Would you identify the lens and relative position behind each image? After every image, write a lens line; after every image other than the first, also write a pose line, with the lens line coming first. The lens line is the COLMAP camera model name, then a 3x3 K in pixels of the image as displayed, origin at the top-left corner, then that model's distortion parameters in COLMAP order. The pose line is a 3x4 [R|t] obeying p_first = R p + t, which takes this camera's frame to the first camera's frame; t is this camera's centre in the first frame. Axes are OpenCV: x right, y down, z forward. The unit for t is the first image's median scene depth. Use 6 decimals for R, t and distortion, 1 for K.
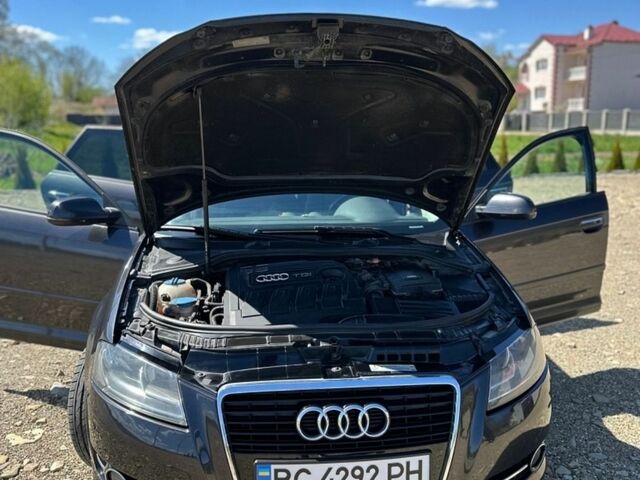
lens RADIAL K [[431.9, 0, 317.9], [0, 431.9, 238.6], [0, 0, 1]] dist [0.095317, -0.137425]
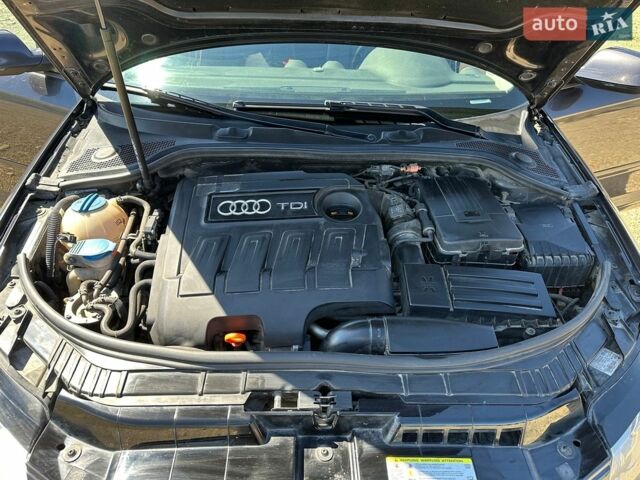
lens RADIAL K [[431.9, 0, 317.9], [0, 431.9, 238.6], [0, 0, 1]] dist [0.095317, -0.137425]
pose [[0.997251, 0.061253, -0.041697, 0.026974], [-0.041736, 0.929299, 0.366963, -0.093749], [0.061227, -0.364214, 0.929300, 0.390895]]
